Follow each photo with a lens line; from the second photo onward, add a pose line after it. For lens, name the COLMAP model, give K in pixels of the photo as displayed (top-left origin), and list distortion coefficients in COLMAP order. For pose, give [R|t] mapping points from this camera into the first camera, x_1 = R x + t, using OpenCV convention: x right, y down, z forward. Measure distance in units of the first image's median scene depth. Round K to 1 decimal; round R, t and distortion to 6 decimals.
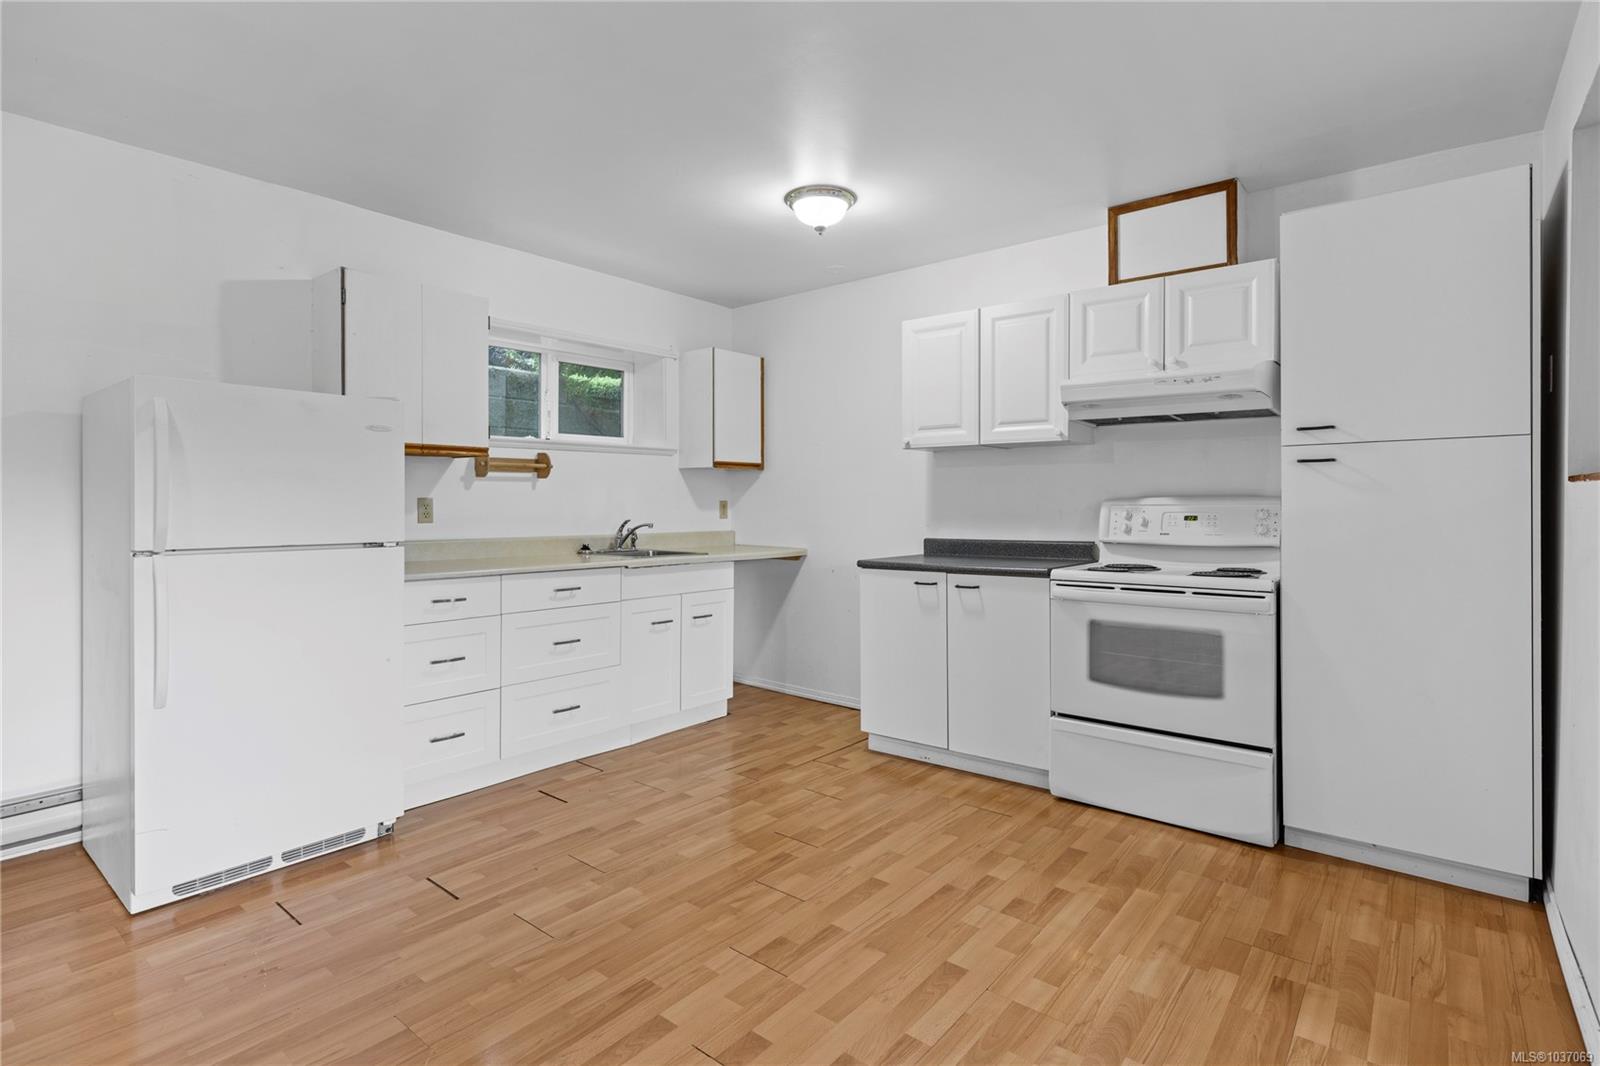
lens RADIAL K [[779.7, 0, 796.0], [0, 779.7, 510.4], [0, 0, 1]] dist [-0.000138, 0.000854]
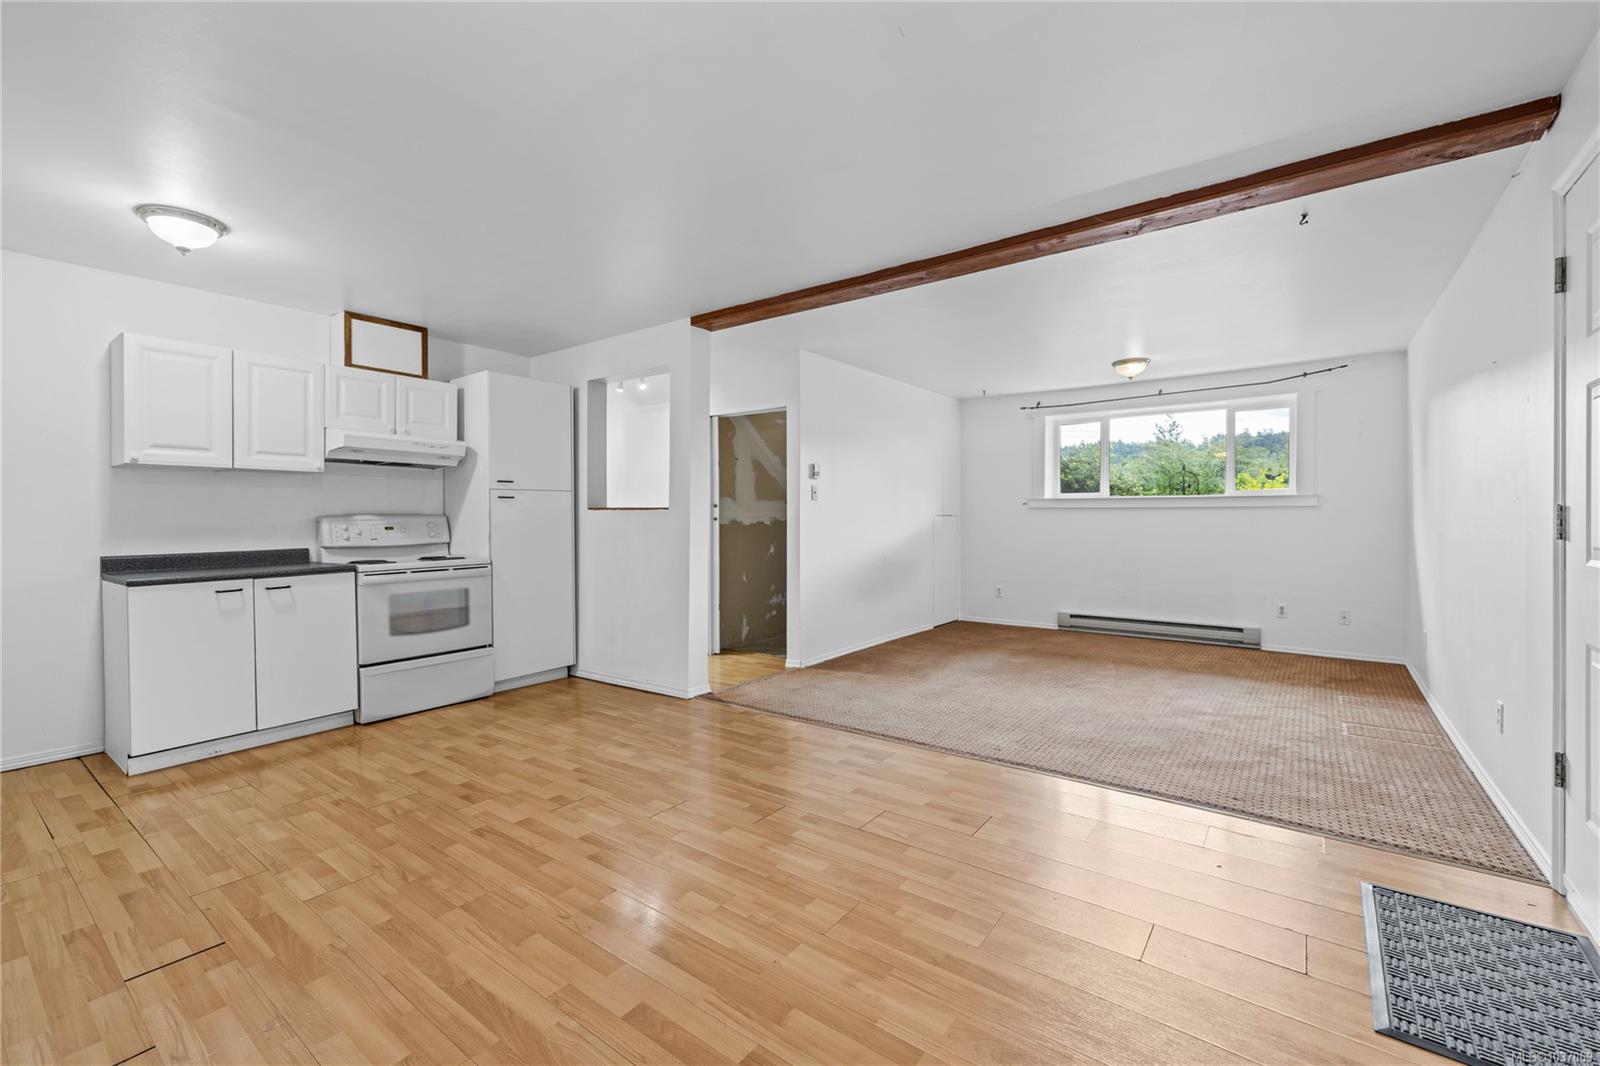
lens RADIAL K [[682.4, 0, 799.6], [0, 682.4, 522.1], [0, 0, 1]] dist [0.002641, 0.000888]
pose [[-0.046875, -0.005698, 0.998885, -1.011957], [0.013829, 0.999884, 0.006353, -0.000192], [-0.998805, 0.014112, -0.046790, 0.271027]]
